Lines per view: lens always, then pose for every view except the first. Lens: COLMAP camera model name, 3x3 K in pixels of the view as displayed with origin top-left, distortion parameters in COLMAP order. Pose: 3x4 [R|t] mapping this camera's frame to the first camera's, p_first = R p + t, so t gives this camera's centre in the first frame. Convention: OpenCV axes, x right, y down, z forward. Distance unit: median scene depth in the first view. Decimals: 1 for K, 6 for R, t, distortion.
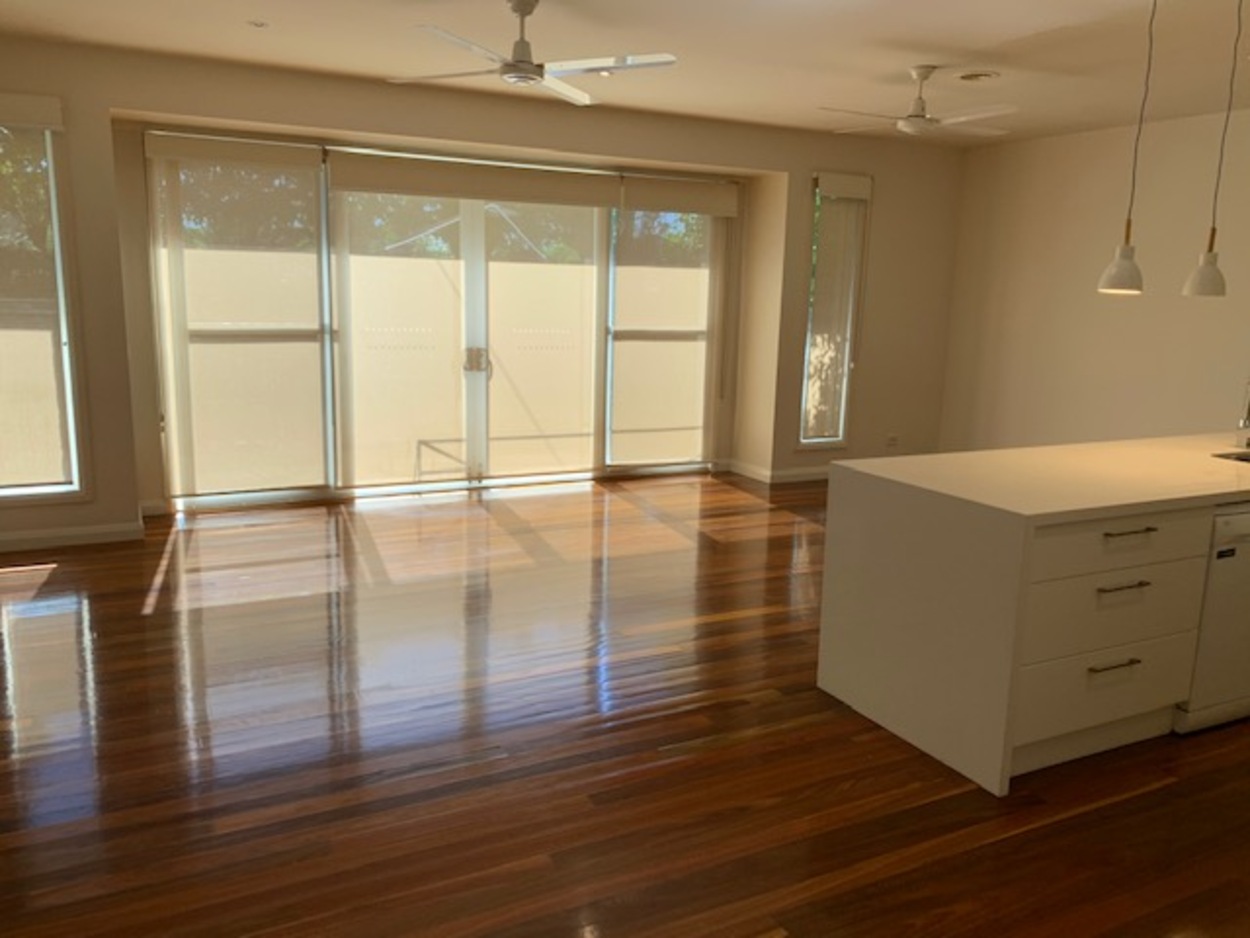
lens RADIAL K [[962.4, 0, 628.7], [0, 962.4, 466.0], [0, 0, 1]] dist [0.035406, -0.000911]
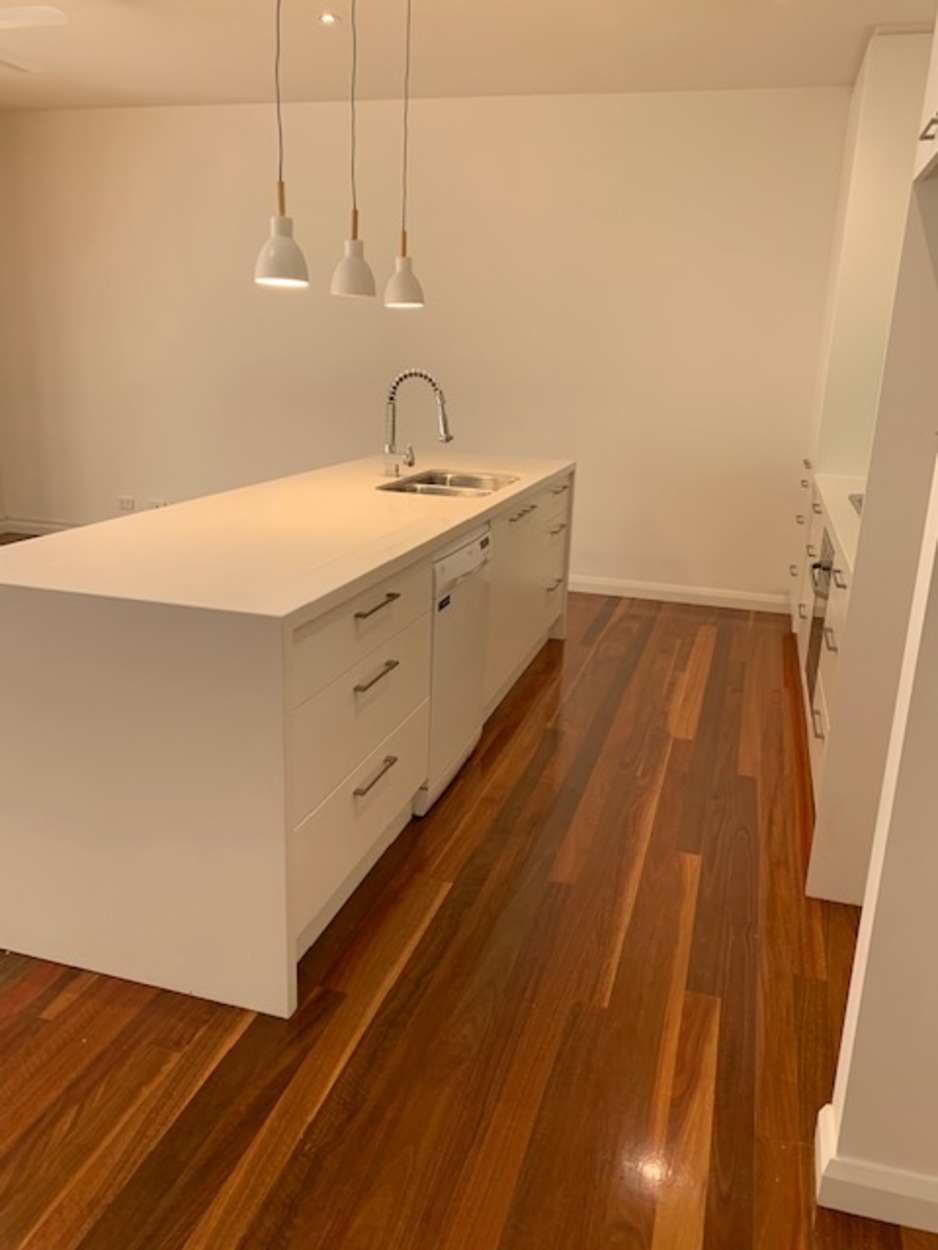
lens RADIAL K [[962.4, 0, 474.2], [0, 962.4, 614.5], [0, 0, 1]] dist [0.035406, -0.000911]
pose [[0.695413, -0.199594, 0.690336, 0.048347], [0.124027, 0.979574, 0.158281, -0.031215], [-0.707827, -0.024450, 0.705963, 0.390618]]
